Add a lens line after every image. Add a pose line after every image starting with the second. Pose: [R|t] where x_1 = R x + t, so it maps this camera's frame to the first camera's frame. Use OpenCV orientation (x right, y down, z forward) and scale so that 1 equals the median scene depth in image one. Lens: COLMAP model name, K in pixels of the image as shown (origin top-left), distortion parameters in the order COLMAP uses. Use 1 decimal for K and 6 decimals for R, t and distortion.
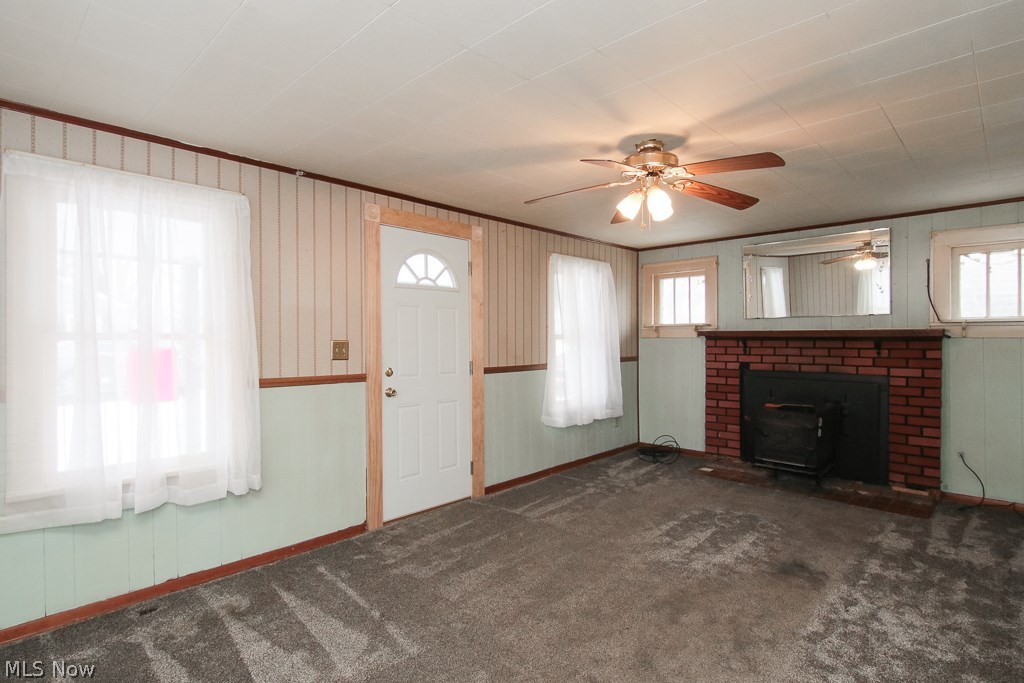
lens RADIAL K [[514.4, 0, 508.5], [0, 514.4, 337.3], [0, 0, 1]] dist [0.001261, 0.000145]
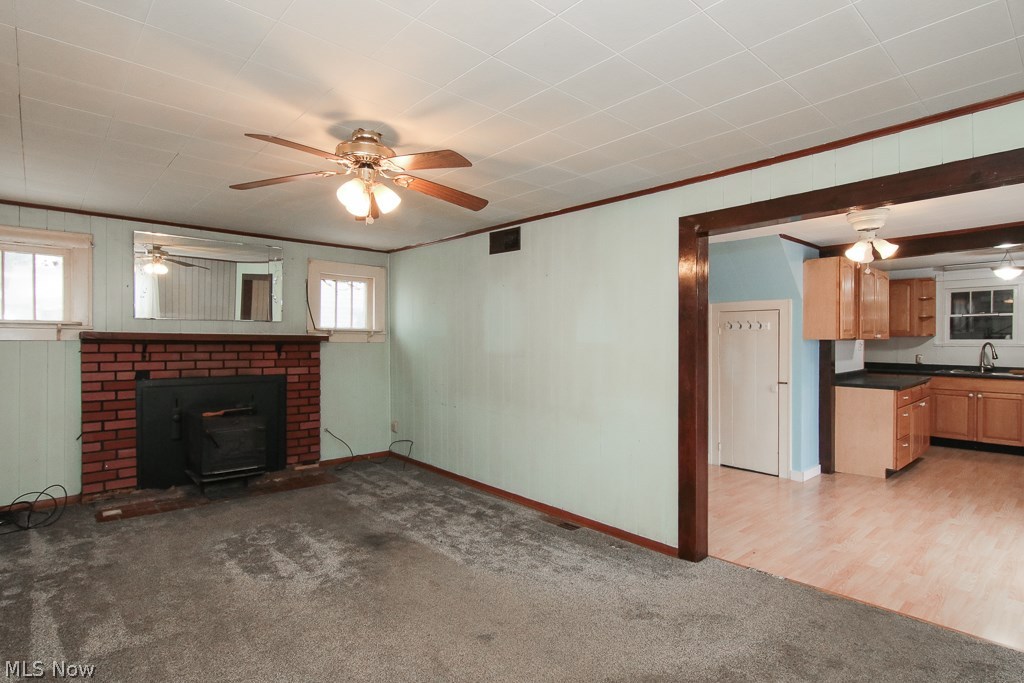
lens RADIAL K [[514.4, 0, 508.5], [0, 514.4, 337.3], [0, 0, 1]] dist [0.001261, 0.000145]
pose [[0.085349, 0.014216, 0.996250, -0.385620], [-0.002364, 0.999898, -0.014066, 0.005700], [-0.996348, -0.001155, 0.085374, 0.398277]]
